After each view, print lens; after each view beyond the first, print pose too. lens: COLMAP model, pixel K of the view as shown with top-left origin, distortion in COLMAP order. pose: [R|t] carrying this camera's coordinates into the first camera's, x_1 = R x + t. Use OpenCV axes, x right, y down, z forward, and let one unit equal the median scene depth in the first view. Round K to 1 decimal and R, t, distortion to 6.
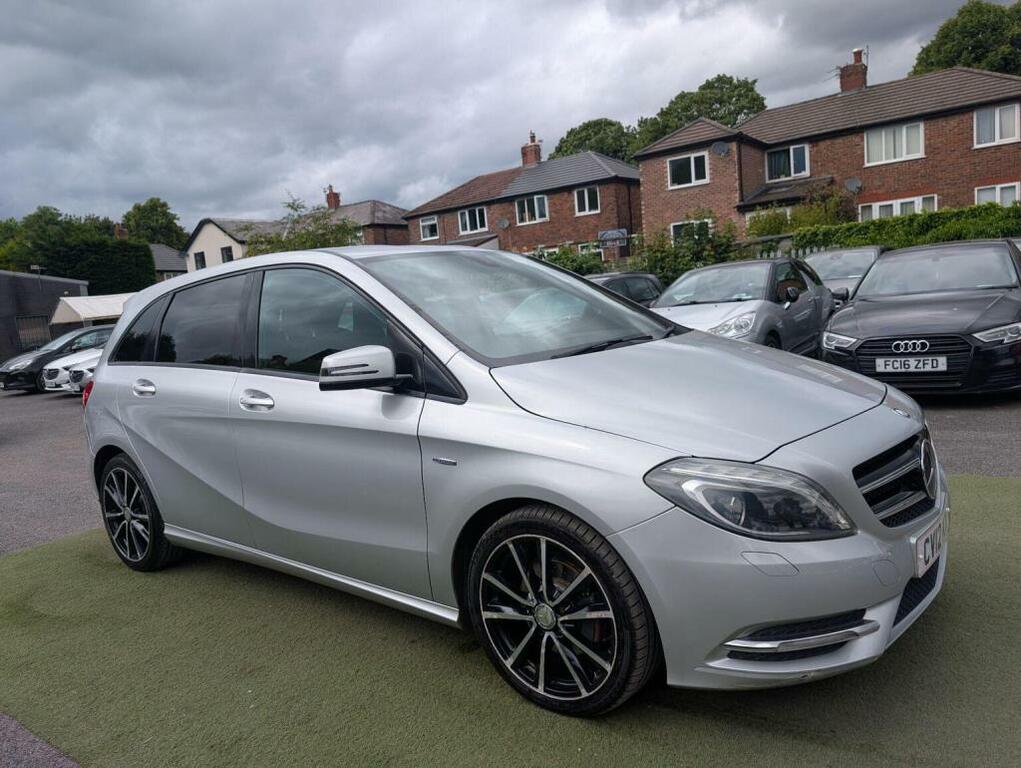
lens RADIAL K [[734.9, 0, 509.4], [0, 734.9, 392.6], [0, 0, 1]] dist [0.018158, -0.015751]
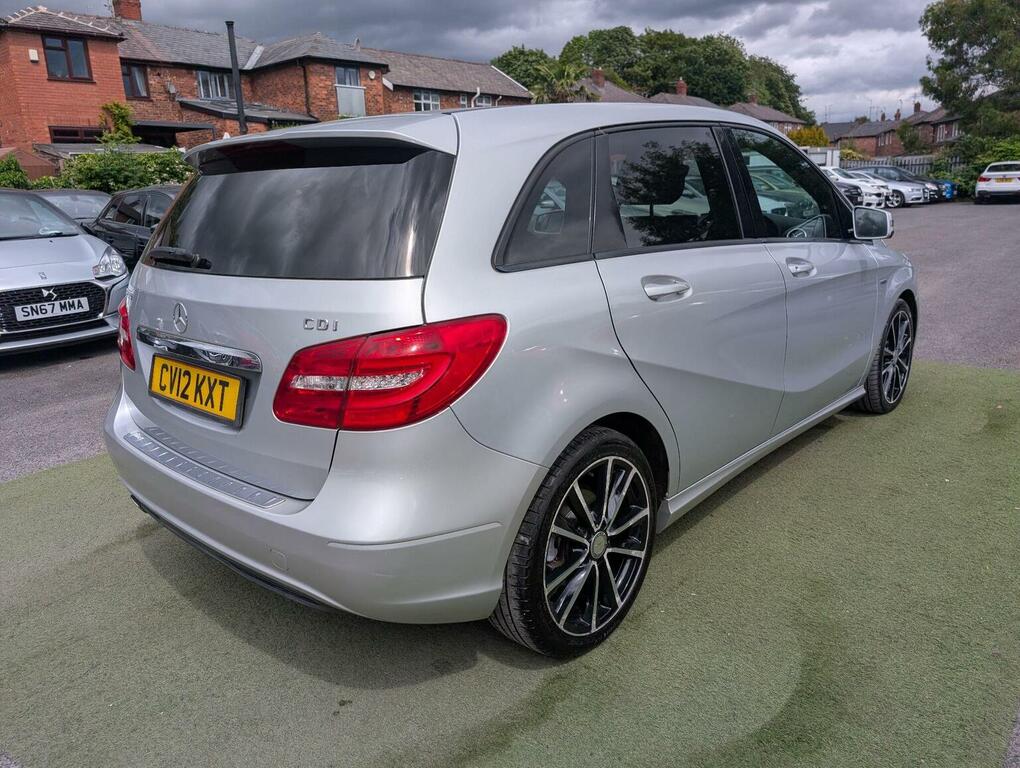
lens RADIAL K [[734.2, 0, 504.3], [0, 734.2, 372.2], [0, 0, 1]] dist [0.018158, -0.015751]
pose [[0.078339, -0.161261, 0.983798, -0.990993], [0.157662, 0.976416, 0.147496, -0.043145], [-0.984381, 0.143552, 0.101916, 0.964656]]
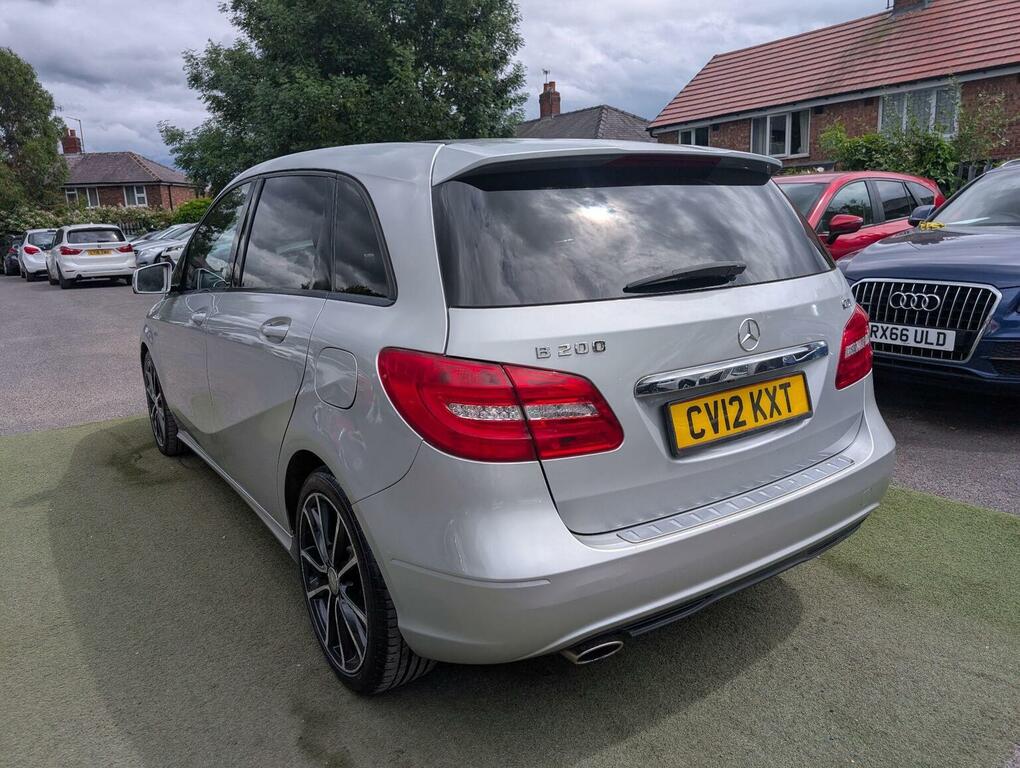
lens RADIAL K [[734.2, 0, 498.1], [0, 734.2, 382.0], [0, 0, 1]] dist [0.018158, -0.015751]
pose [[-0.947964, 0.054024, 0.313761, -0.512208], [0.153505, 0.940941, 0.301772, -0.174784], [-0.278928, 0.334233, -0.900271, 1.687192]]
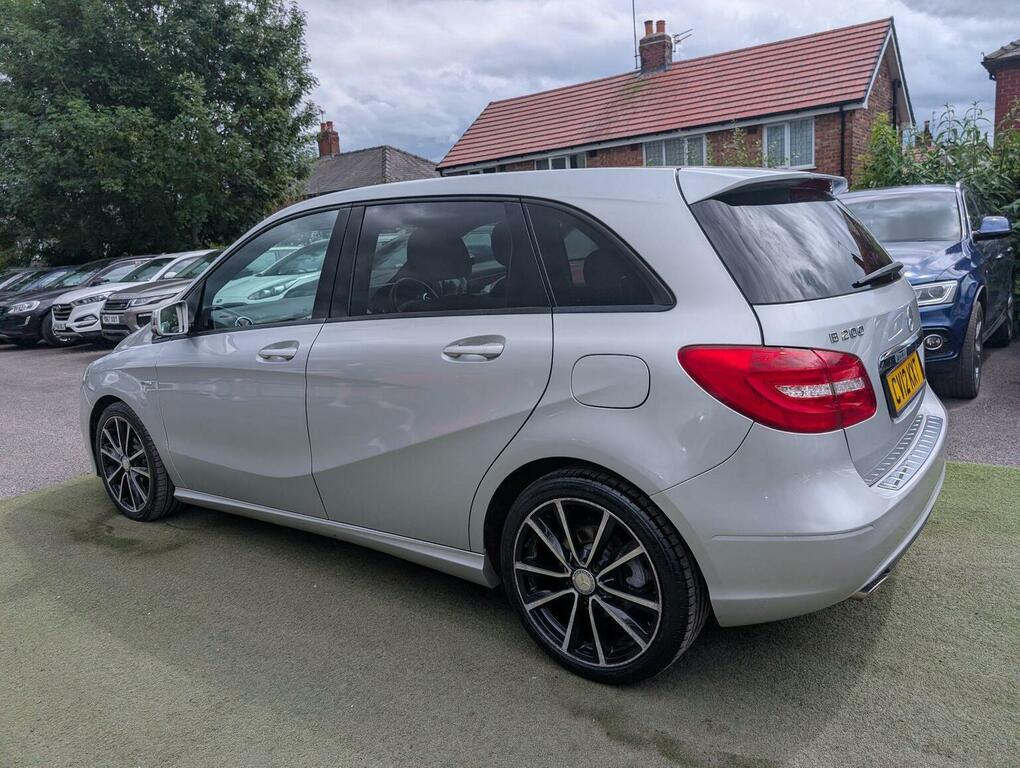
lens RADIAL K [[734.2, 0, 513.2], [0, 734.2, 374.3], [0, 0, 1]] dist [0.018158, -0.015751]
pose [[-0.988109, 0.153296, -0.011839, -0.199214], [0.143071, 0.944933, 0.294335, -0.213057], [0.056308, 0.289141, -0.955629, 1.766299]]
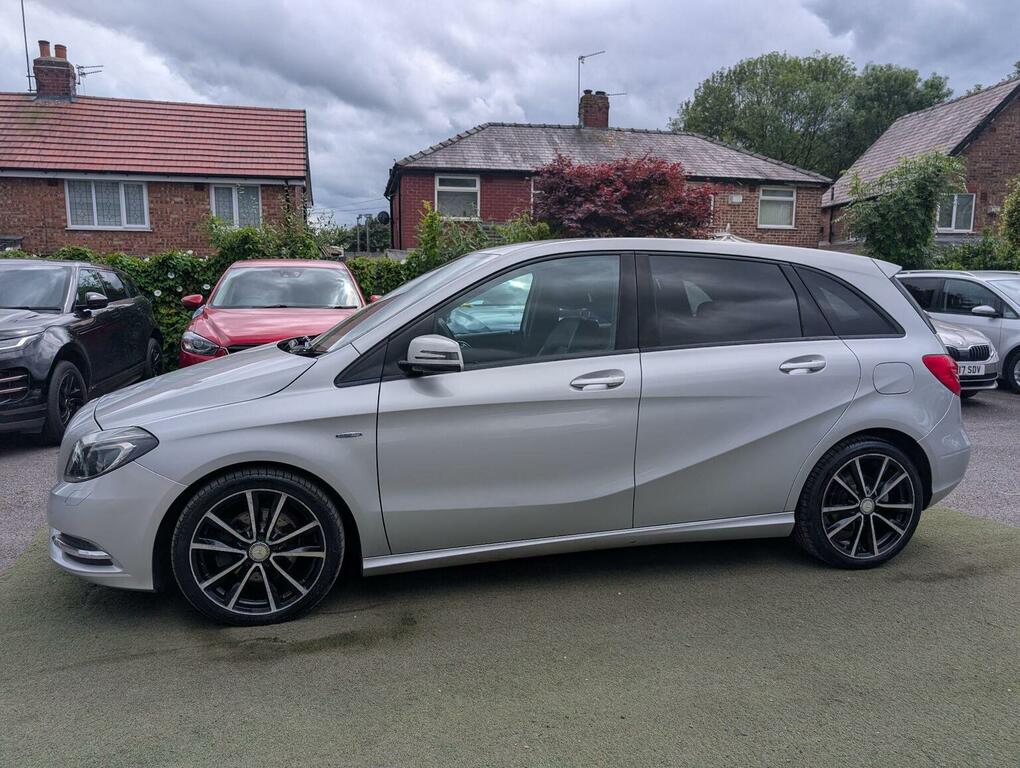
lens RADIAL K [[734.2, 0, 498.7], [0, 734.2, 396.5], [0, 0, 1]] dist [0.018158, -0.015751]
pose [[-0.614203, 0.201753, -0.762922, 0.664070], [-0.046265, 0.955898, 0.290032, -0.258497], [0.787790, 0.213436, -0.577782, 1.432398]]
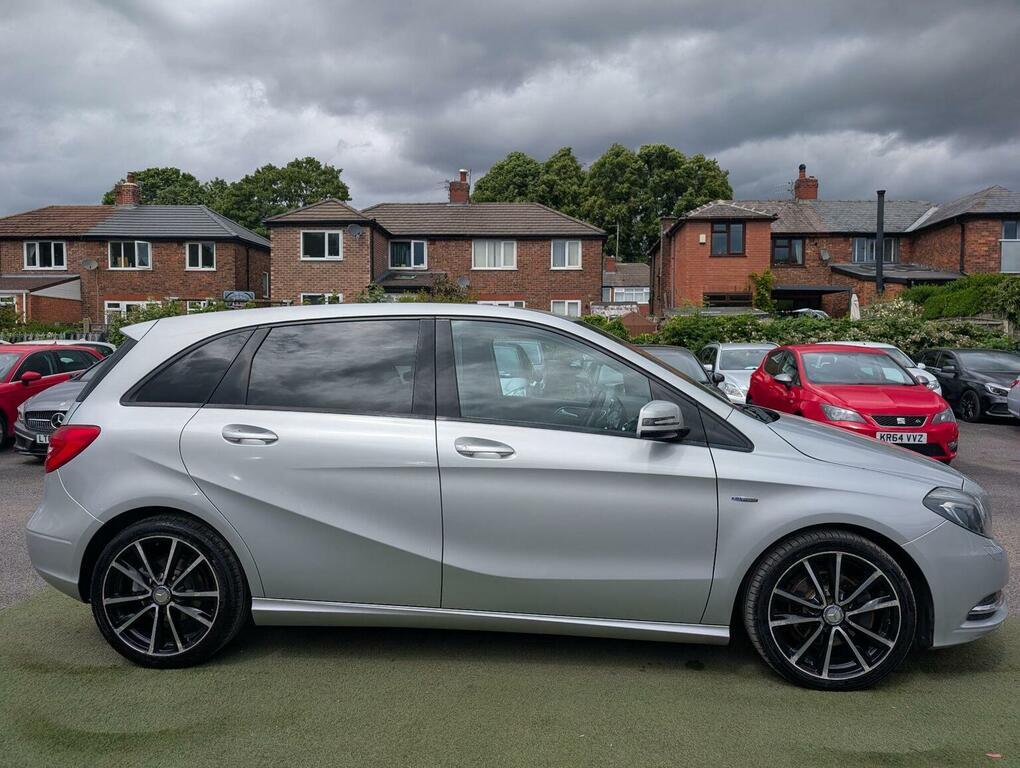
lens RADIAL K [[734.2, 0, 522.2], [0, 734.2, 382.0], [0, 0, 1]] dist [0.018158, -0.015751]
pose [[0.823622, 0.069574, 0.562856, -0.639725], [-0.006398, 0.993523, -0.113447, 0.024439], [-0.567104, 0.089836, 0.818733, 0.111554]]
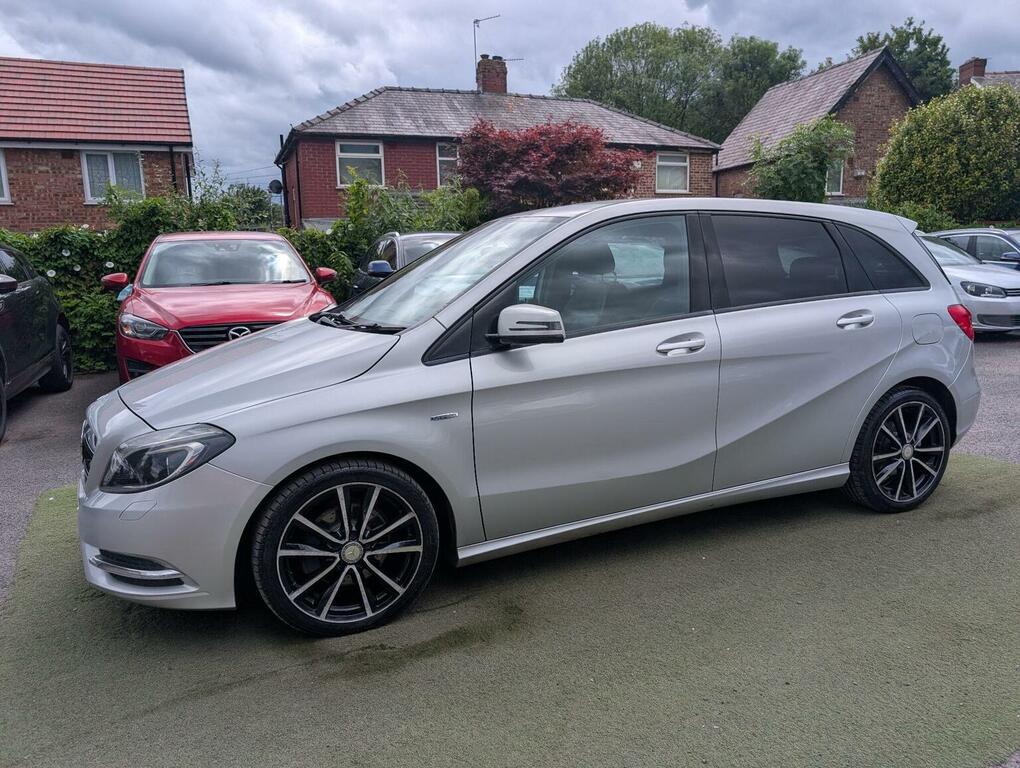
lens RADIAL K [[734.2, 0, 518.9], [0, 734.2, 385.0], [0, 0, 1]] dist [0.018158, -0.015751]
pose [[-0.457079, 0.253065, -0.852665, 0.736208], [-0.045175, 0.950825, 0.306415, -0.239277], [0.888278, 0.178575, -0.423170, 1.245707]]
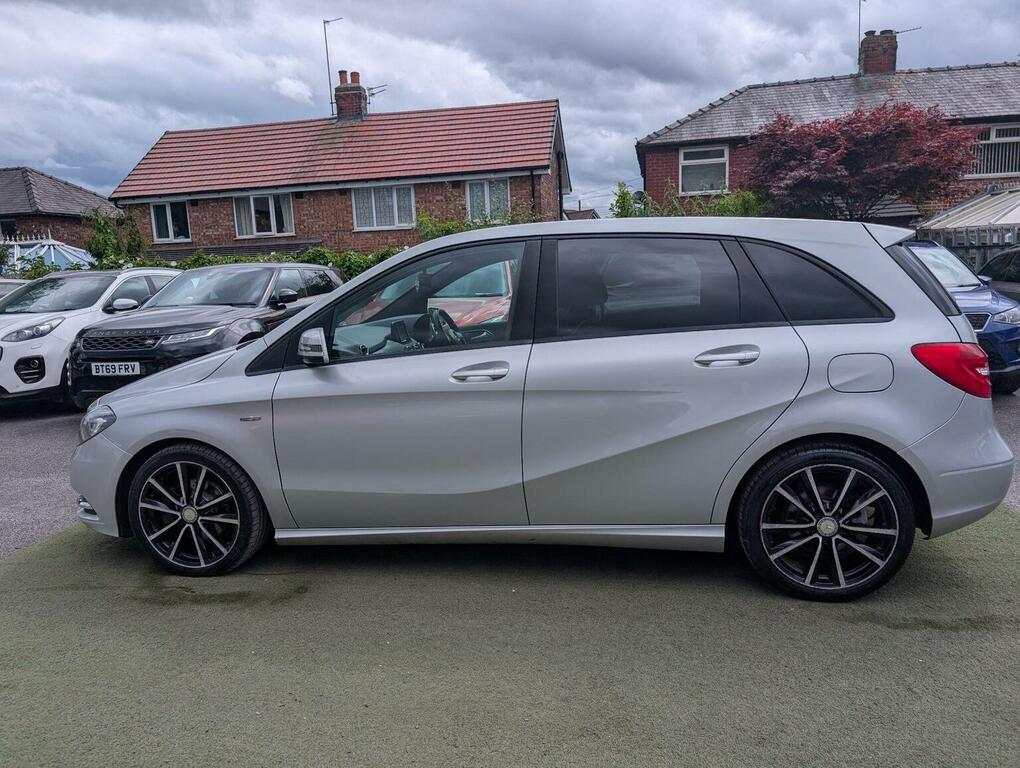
lens RADIAL K [[734.2, 0, 498.0], [0, 734.2, 392.5], [0, 0, 1]] dist [0.018158, -0.015751]
pose [[-0.869810, 0.199847, -0.451100, 0.340126], [0.058719, 0.949726, 0.307527, -0.267197], [0.489880, 0.241002, -0.837816, 1.711332]]
